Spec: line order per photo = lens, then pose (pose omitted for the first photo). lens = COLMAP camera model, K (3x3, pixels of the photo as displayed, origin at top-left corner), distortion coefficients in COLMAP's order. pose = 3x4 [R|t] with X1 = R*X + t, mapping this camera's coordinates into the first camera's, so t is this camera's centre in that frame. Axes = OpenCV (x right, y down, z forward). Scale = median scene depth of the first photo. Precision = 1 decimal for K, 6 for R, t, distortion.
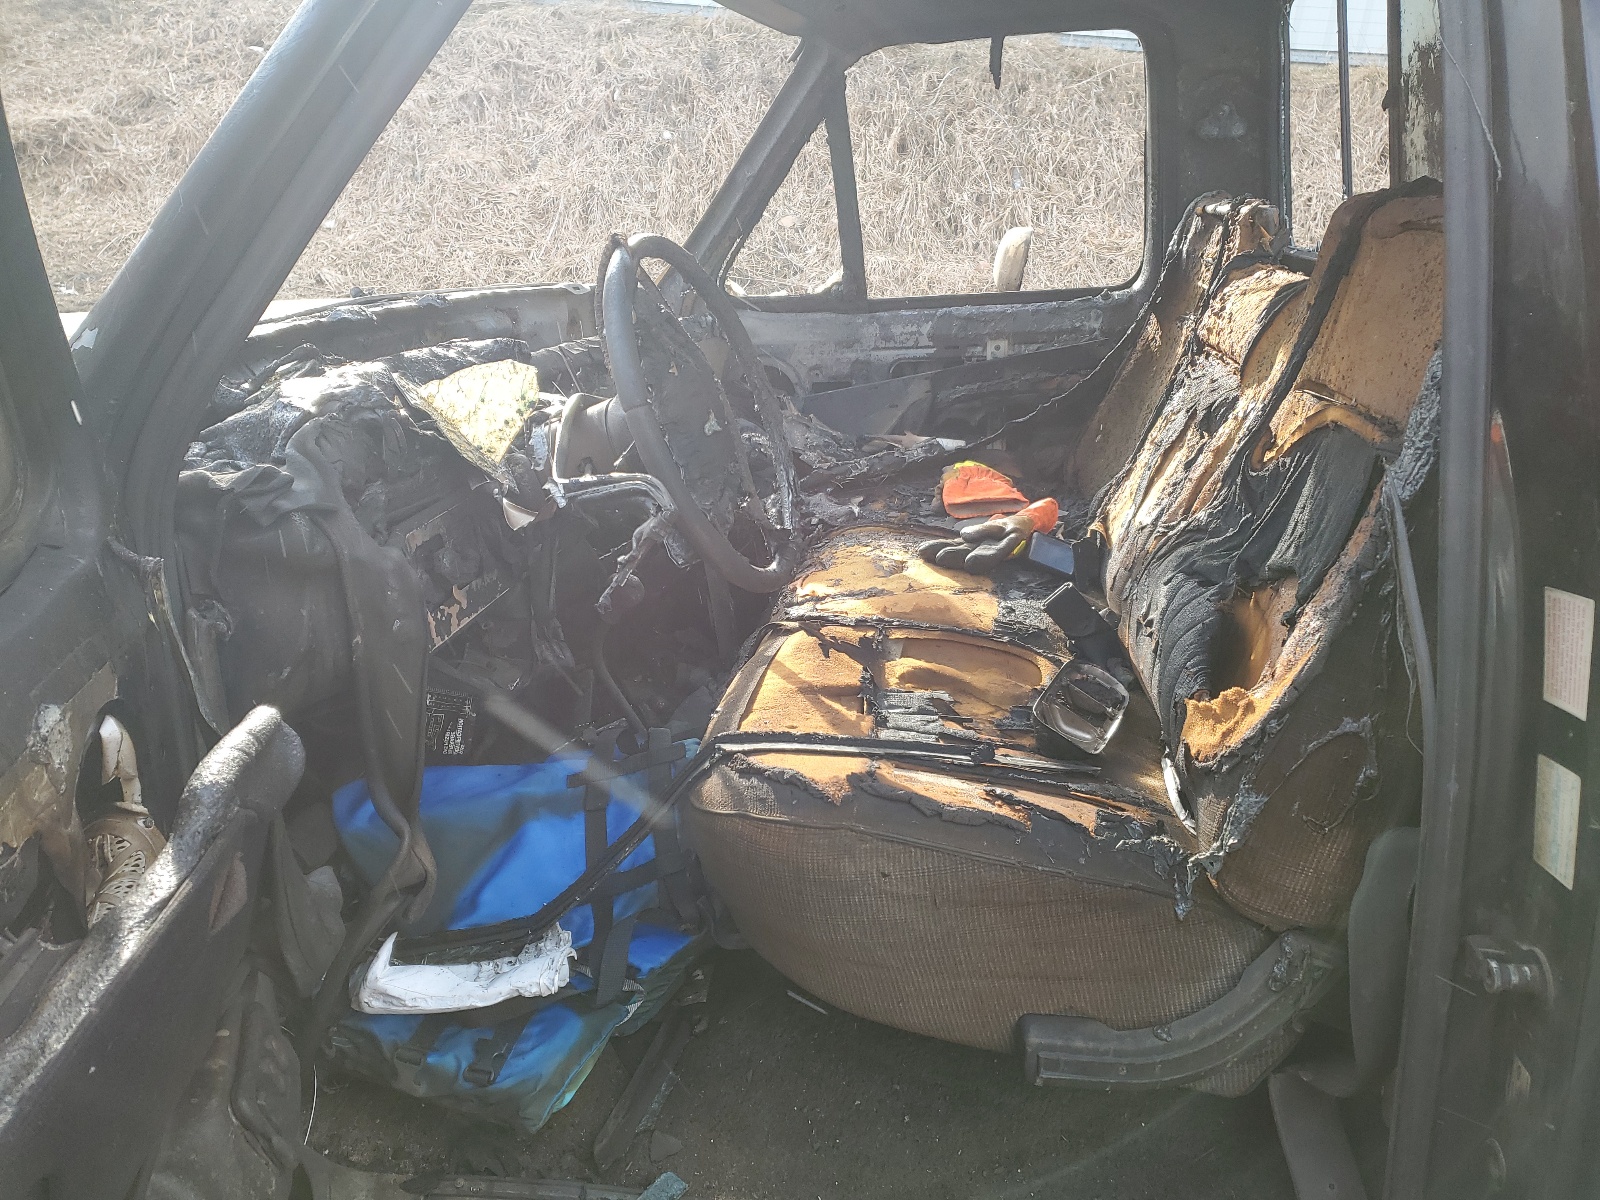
lens RADIAL K [[1222.2, 0, 805.9], [0, 1222.2, 612.0], [0, 0, 1]] dist [0.047634, -0.057070]
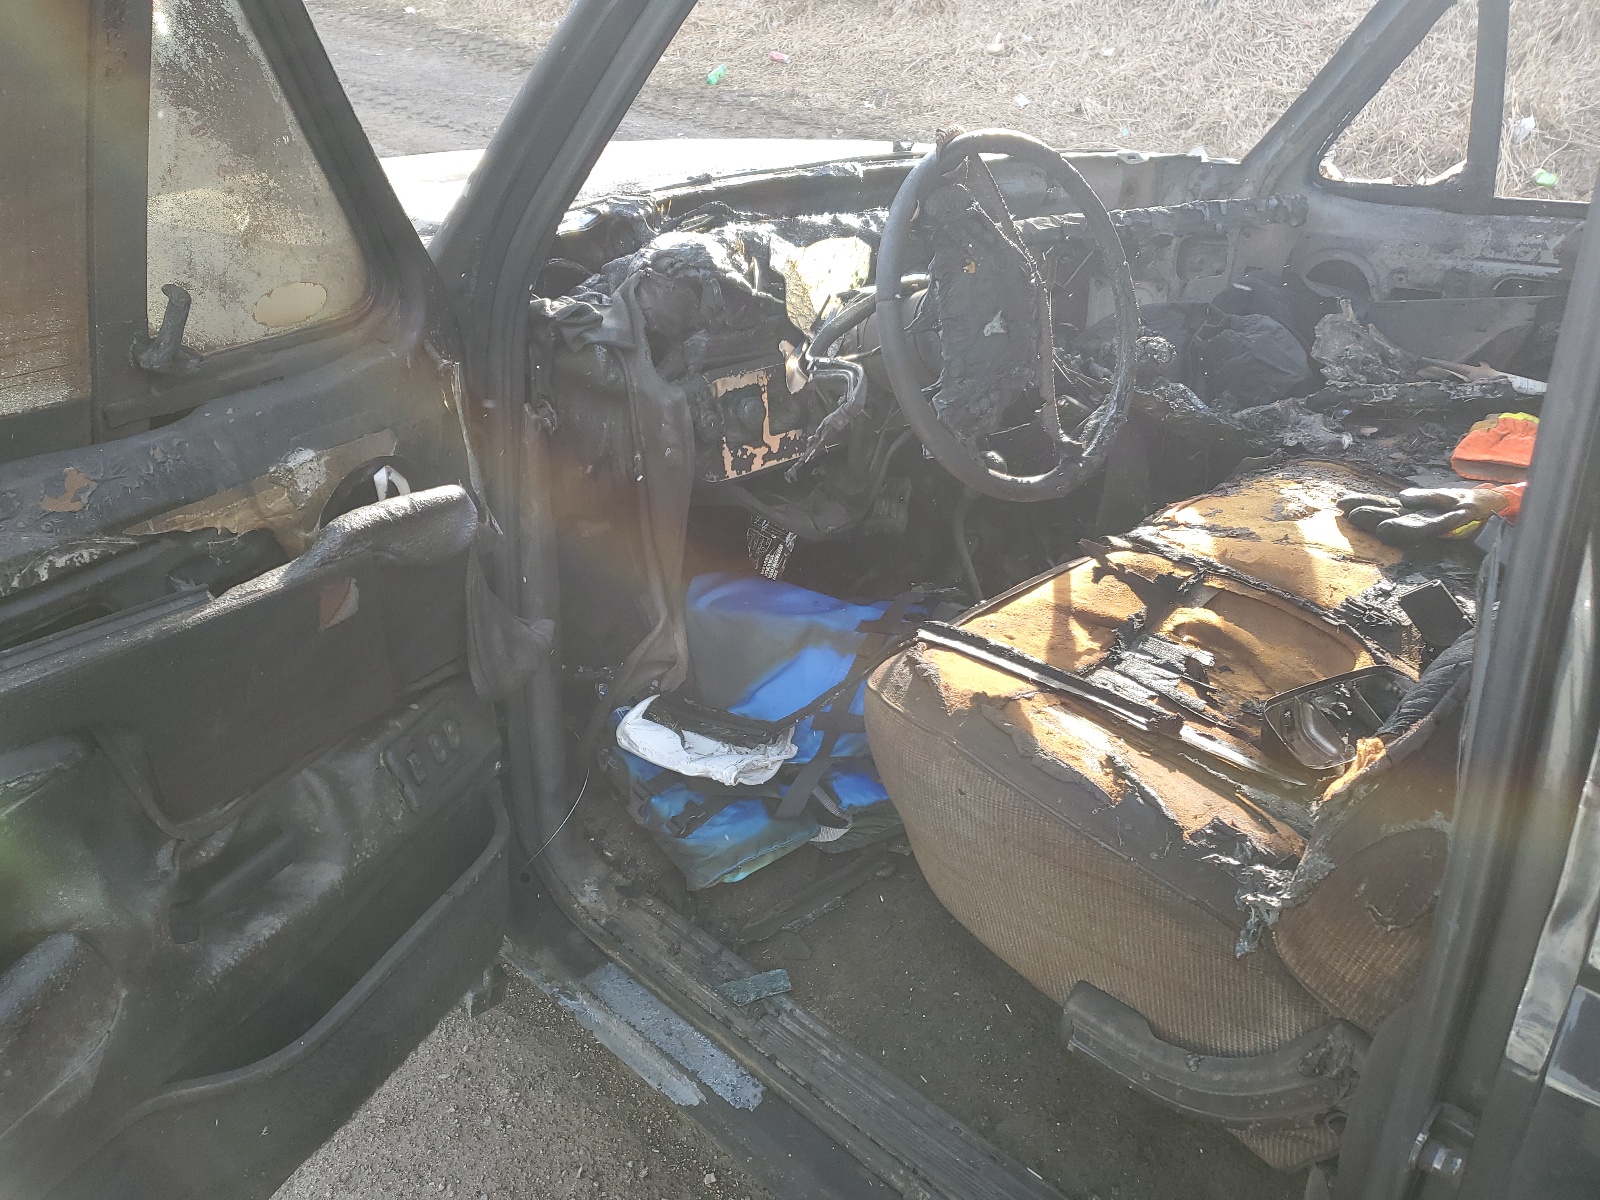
lens RADIAL K [[1222.2, 0, 792.8], [0, 1222.2, 604.7], [0, 0, 1]] dist [0.047634, -0.057070]
pose [[0.795688, 0.286520, -0.533654, 0.336777], [-0.218924, 0.957523, 0.187677, -0.073588], [0.564759, -0.032503, 0.824616, 0.053687]]
